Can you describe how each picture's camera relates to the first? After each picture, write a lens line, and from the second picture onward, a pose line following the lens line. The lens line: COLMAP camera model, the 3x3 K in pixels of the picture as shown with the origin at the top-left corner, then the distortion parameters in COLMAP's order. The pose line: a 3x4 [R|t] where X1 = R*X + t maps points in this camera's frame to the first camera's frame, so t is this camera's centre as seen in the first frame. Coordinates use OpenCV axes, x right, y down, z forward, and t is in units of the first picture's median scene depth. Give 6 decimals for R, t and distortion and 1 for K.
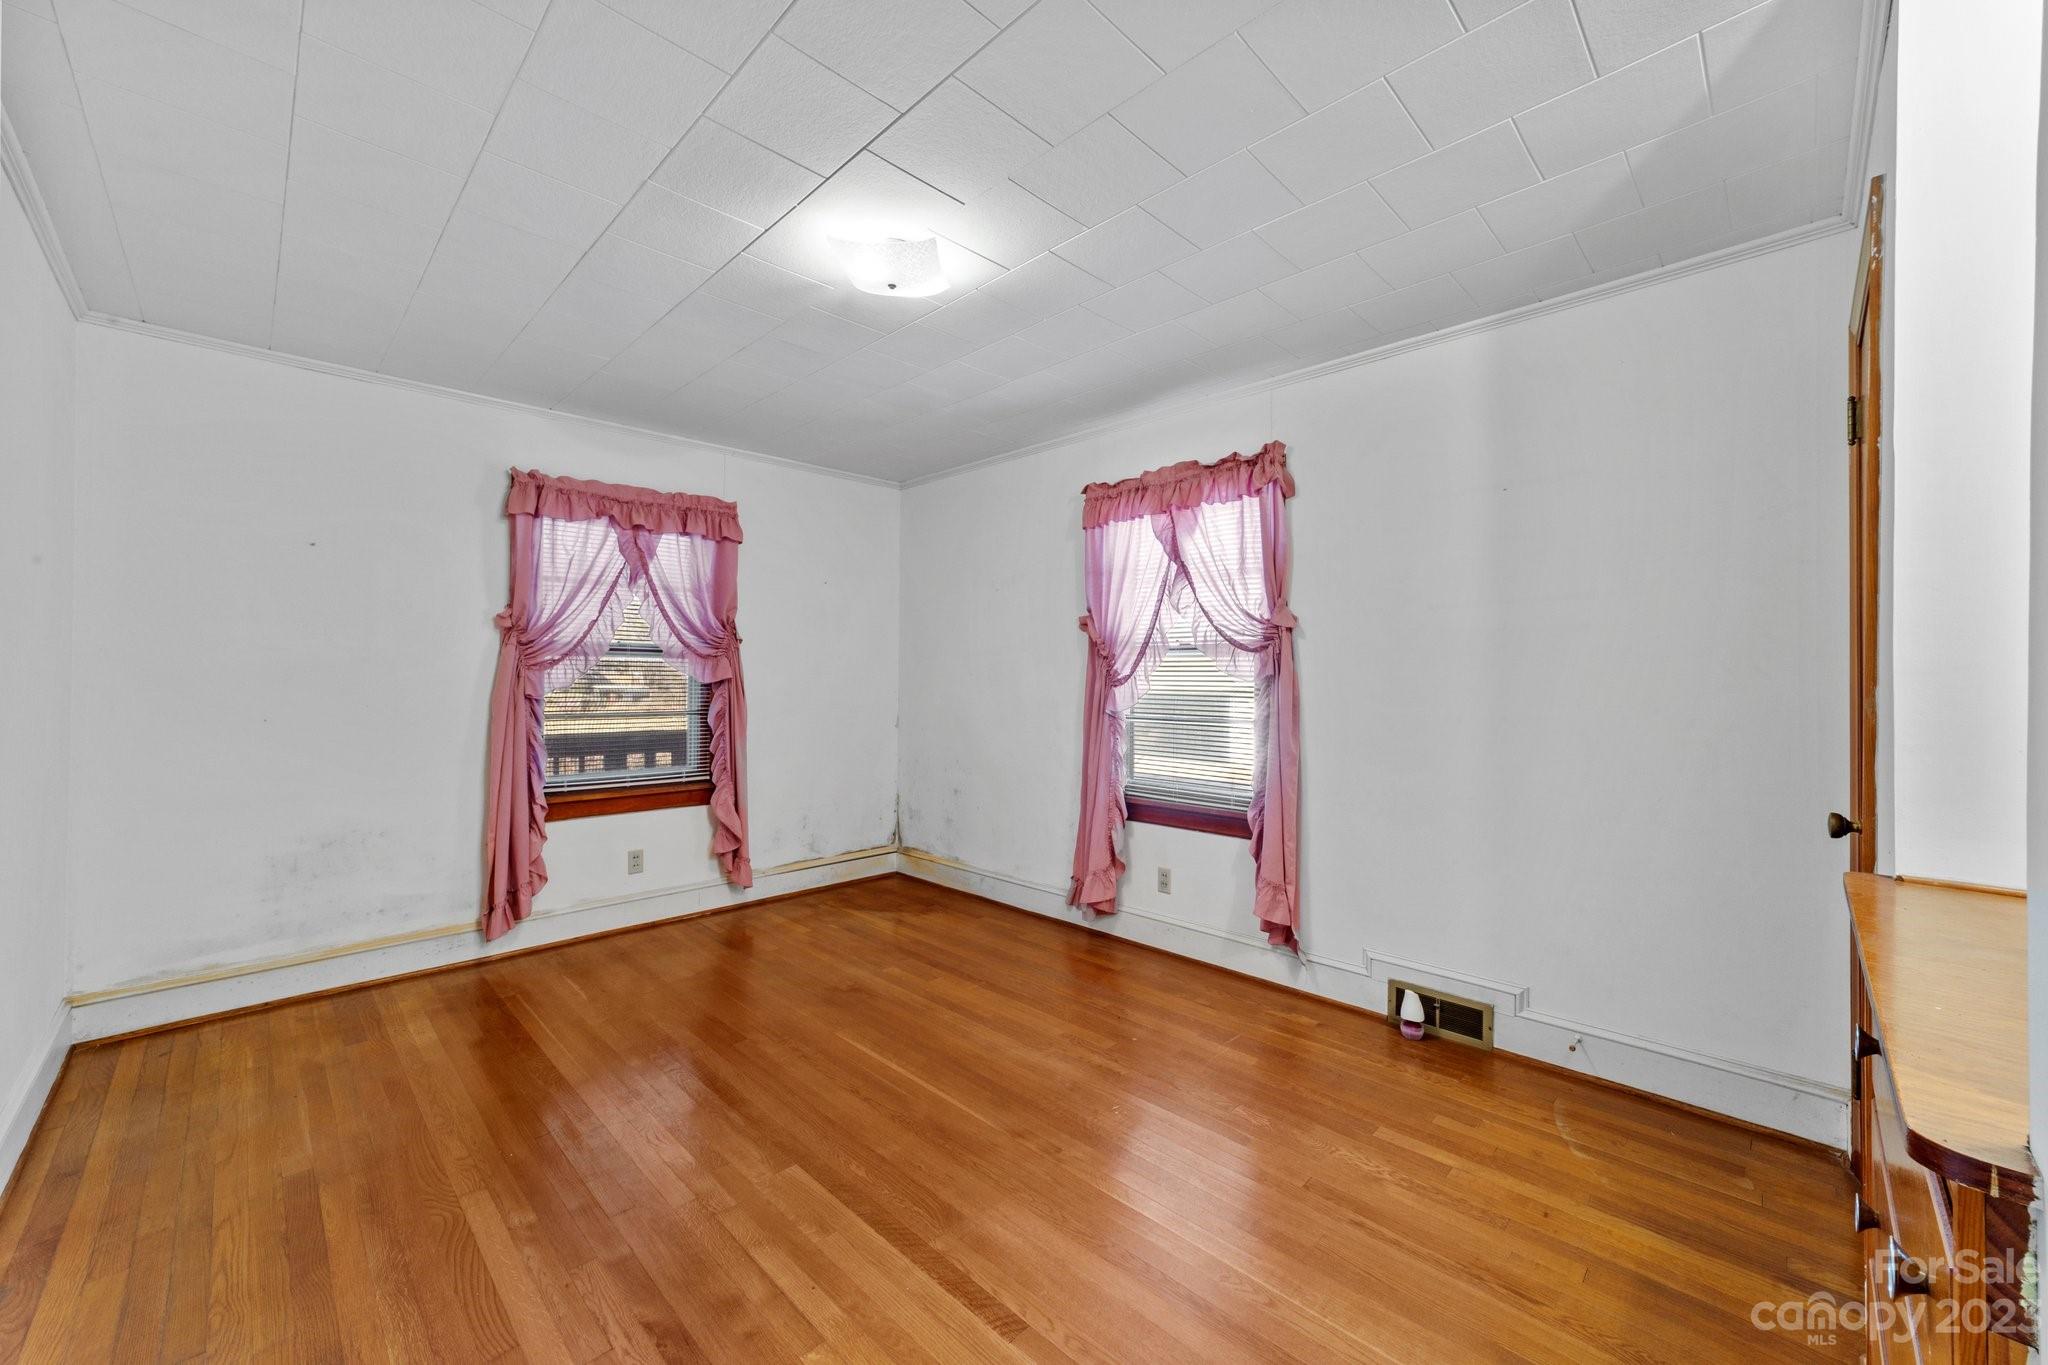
lens RADIAL K [[792.6, 0, 1024.0], [0, 792.6, 682.5], [0, 0, 1]] dist [-0.014447, 0.010226]
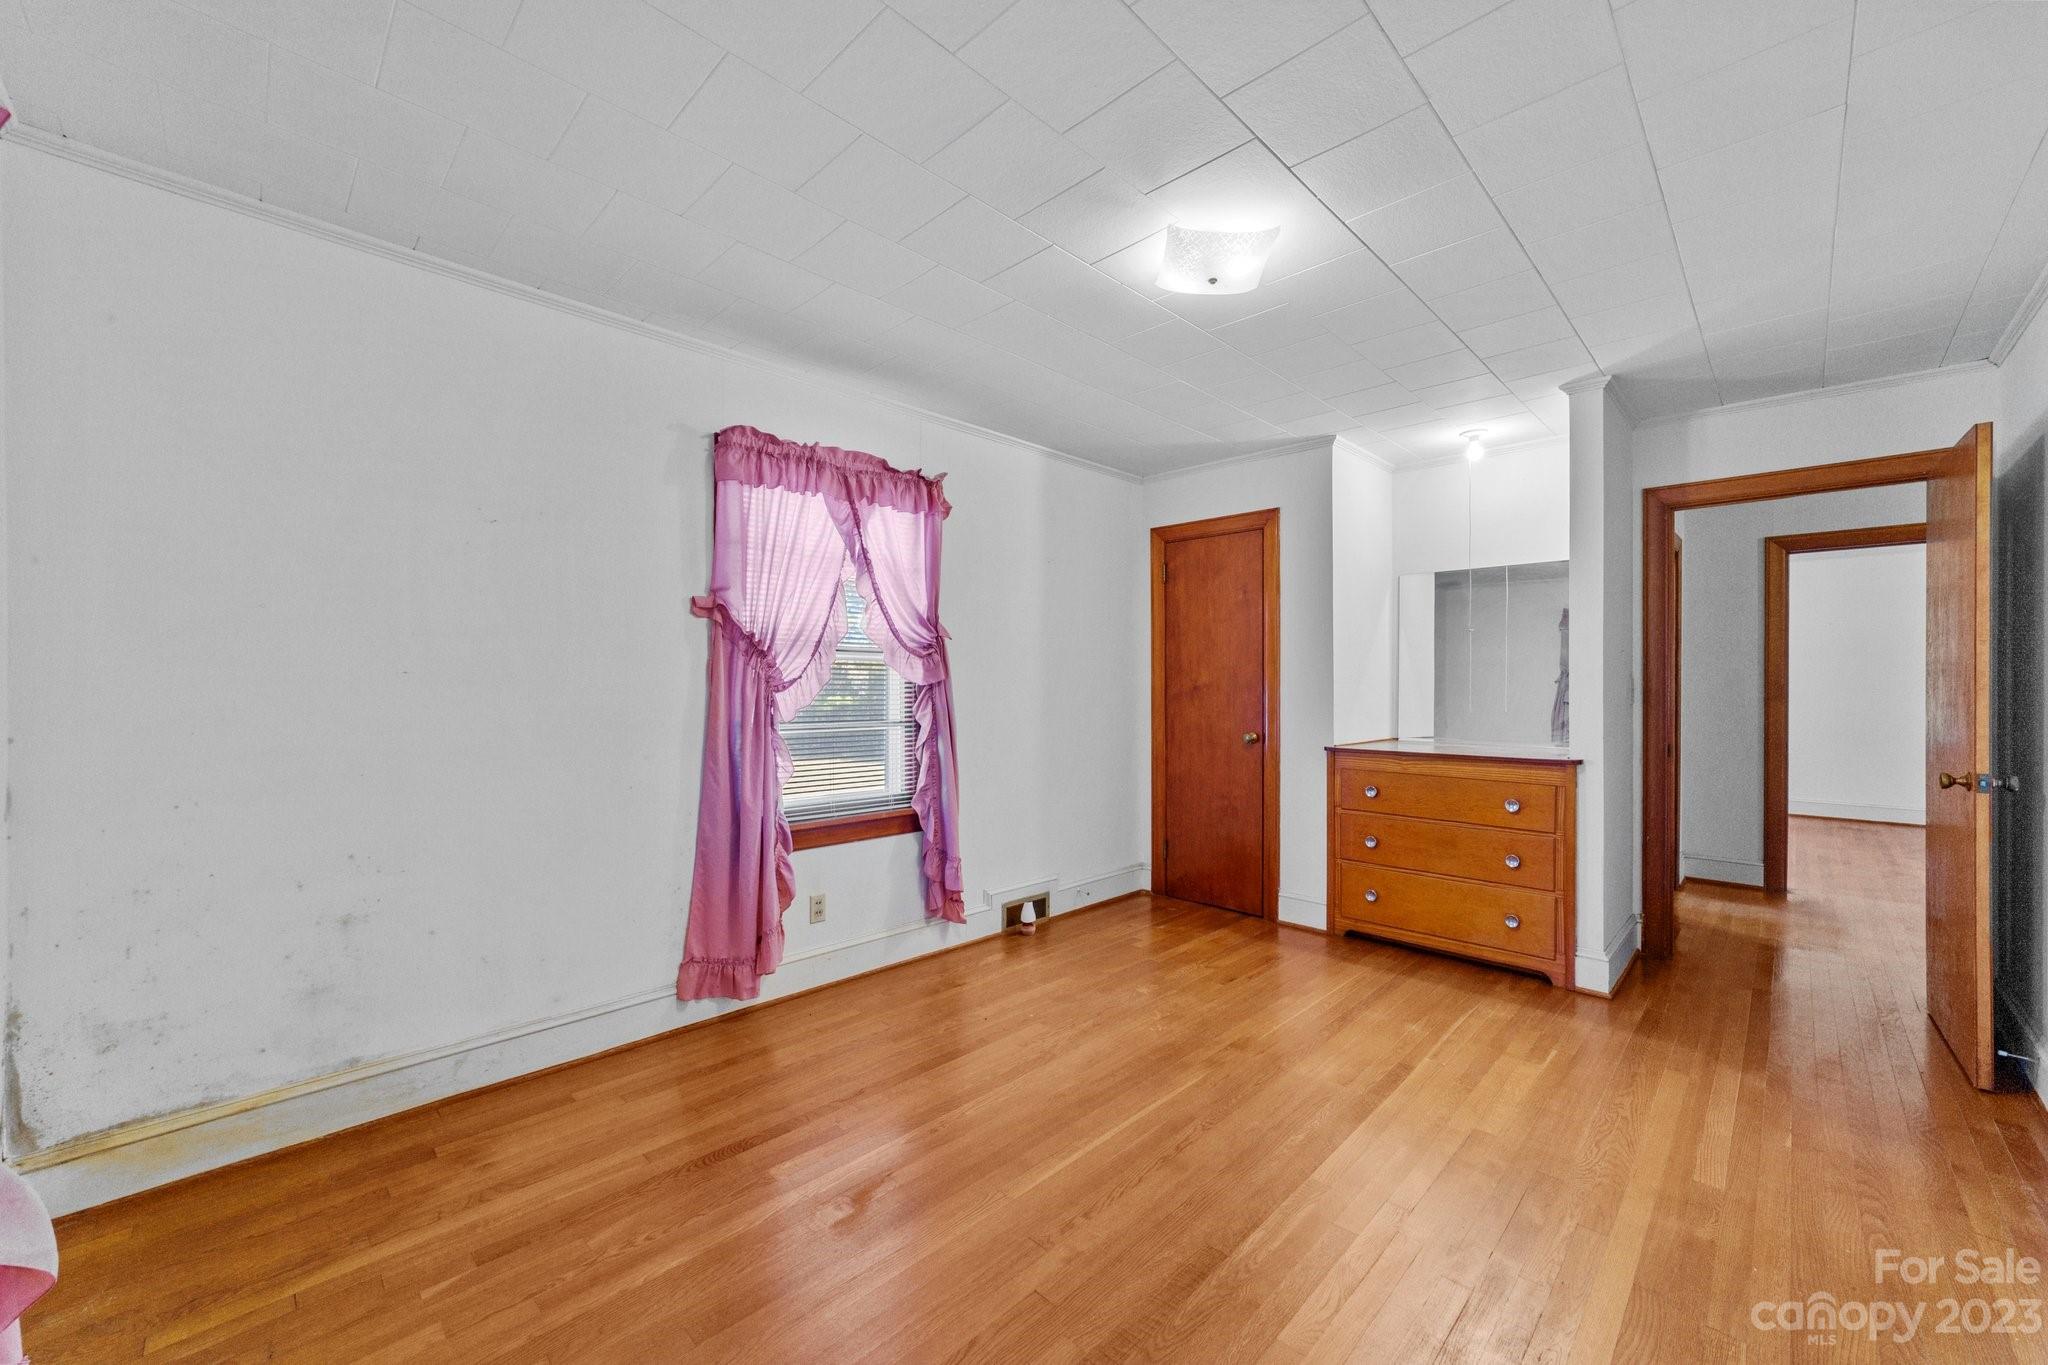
lens RADIAL K [[812.7, 0, 1024.0], [0, 812.7, 682.5], [0, 0, 1]] dist [-0.012205, 0.000085]
pose [[-0.013328, -0.005409, 0.999897, -0.749874], [0.000114, 0.999985, 0.005411, -0.009446], [-0.999911, 0.000186, -0.013327, 0.793877]]
